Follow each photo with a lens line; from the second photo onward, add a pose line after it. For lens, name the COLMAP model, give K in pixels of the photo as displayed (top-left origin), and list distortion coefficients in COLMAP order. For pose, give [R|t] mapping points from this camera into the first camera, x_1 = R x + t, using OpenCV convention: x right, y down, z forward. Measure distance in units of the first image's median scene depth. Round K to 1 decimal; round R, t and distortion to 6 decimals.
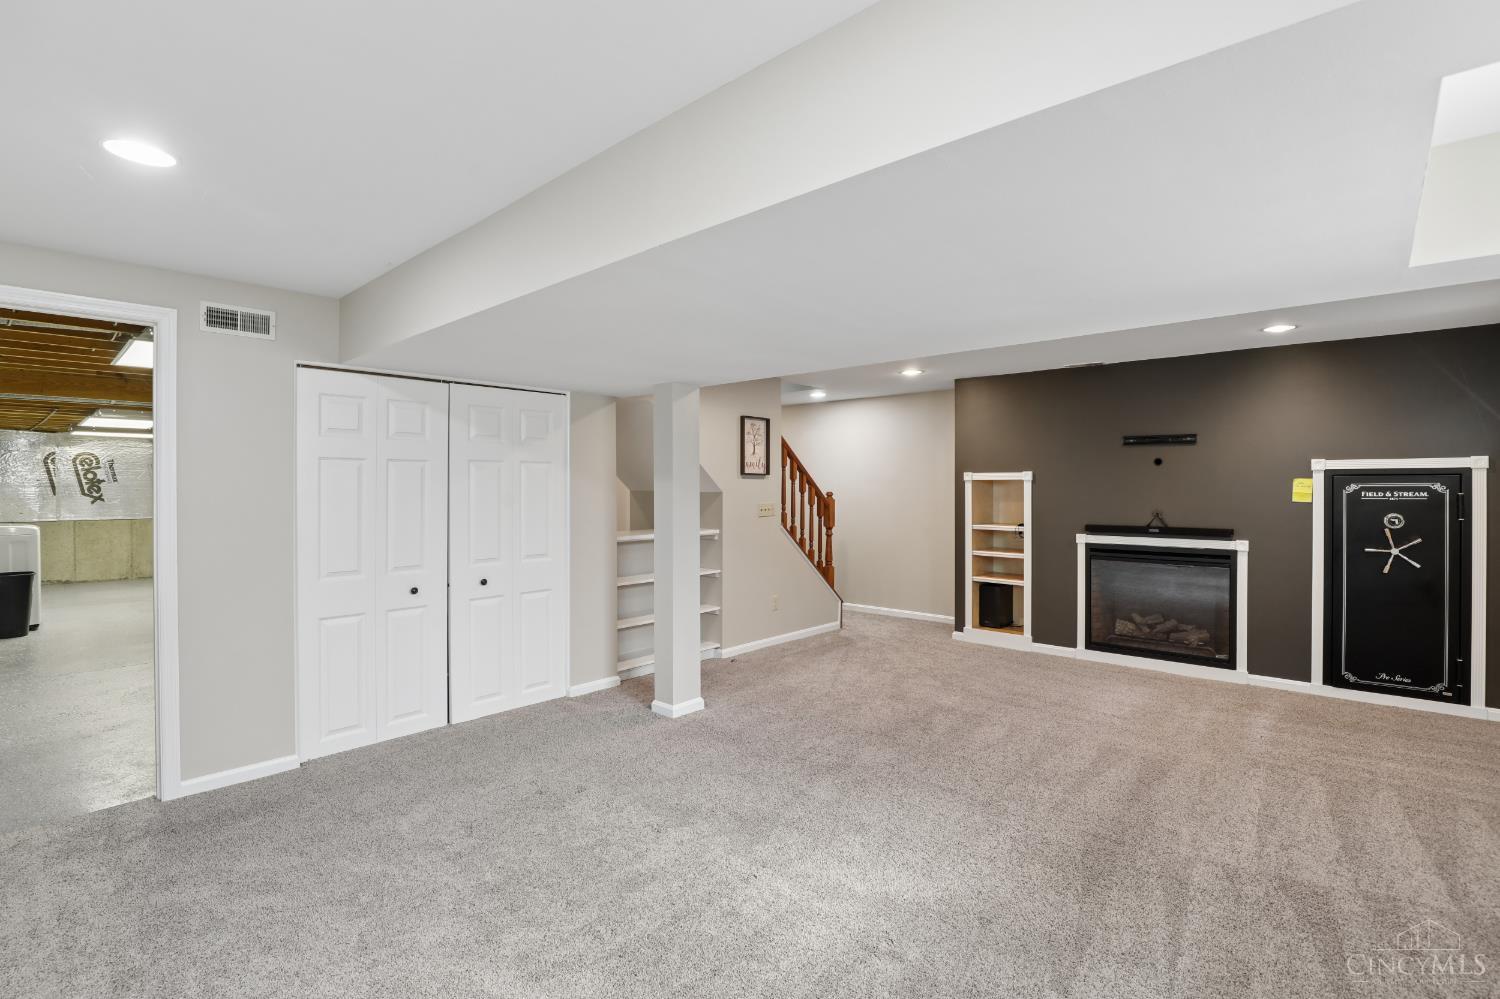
lens RADIAL K [[696.1, 0, 750.8], [0, 696.1, 487.4], [0, 0, 1]] dist [-0.024348, 0.000948]
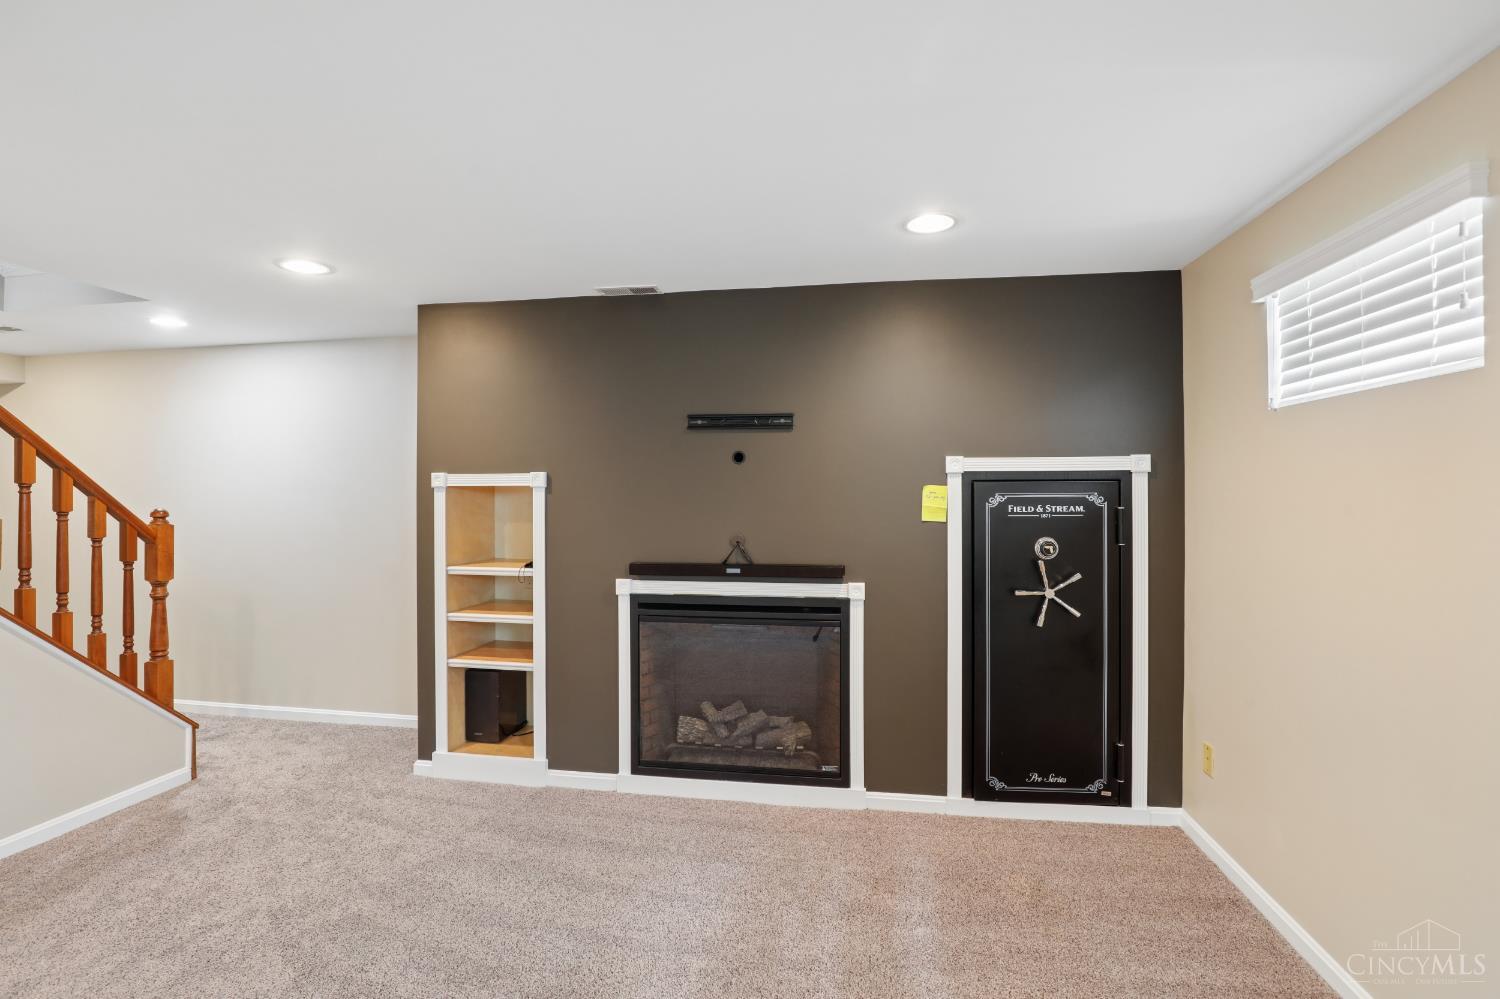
lens RADIAL K [[696.1, 0, 750.8], [0, 696.1, 487.4], [0, 0, 1]] dist [-0.024348, 0.000948]
pose [[0.838815, 0.002173, 0.544412, 0.263826], [0.002836, 0.999961, -0.008361, -0.005322], [-0.544409, 0.008558, 0.838776, 0.478040]]
